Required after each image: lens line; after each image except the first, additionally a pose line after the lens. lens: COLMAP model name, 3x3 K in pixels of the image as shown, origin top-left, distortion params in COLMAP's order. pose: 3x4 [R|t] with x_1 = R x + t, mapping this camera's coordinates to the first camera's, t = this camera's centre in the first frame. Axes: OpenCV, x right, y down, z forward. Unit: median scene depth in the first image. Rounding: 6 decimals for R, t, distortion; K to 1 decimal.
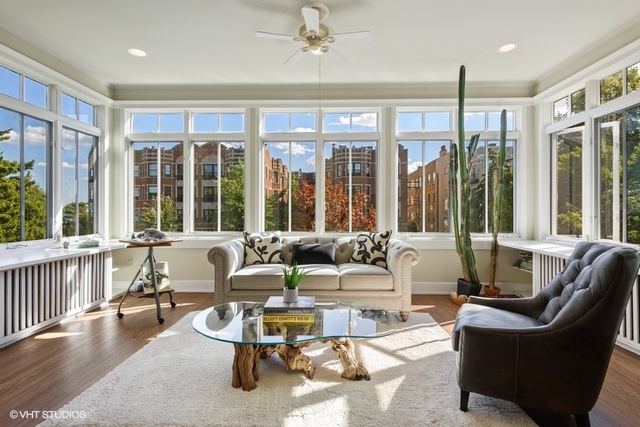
lens RADIAL K [[298.6, 0, 320.0], [0, 298.6, 213.5], [0, 0, 1]] dist [0.001767, 0.000168]
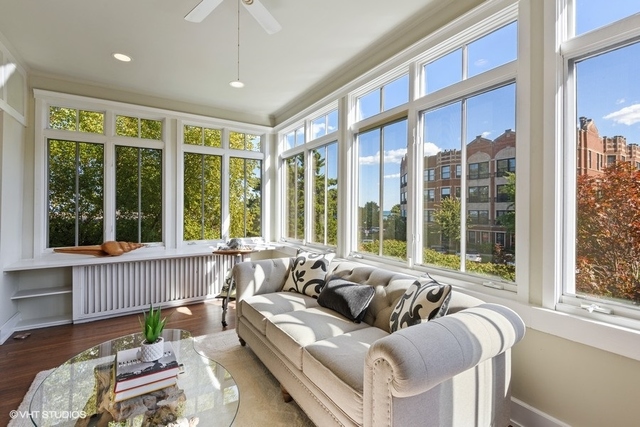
lens RADIAL K [[292.3, 0, 319.2], [0, 292.3, 207.5], [0, 0, 1]] dist [0.021124, -0.000121]
pose [[0.552407, -0.003361, -0.833568, 0.468719], [-0.011903, 0.999858, -0.011920, -0.048344], [0.833489, 0.016506, 0.552289, 0.589104]]
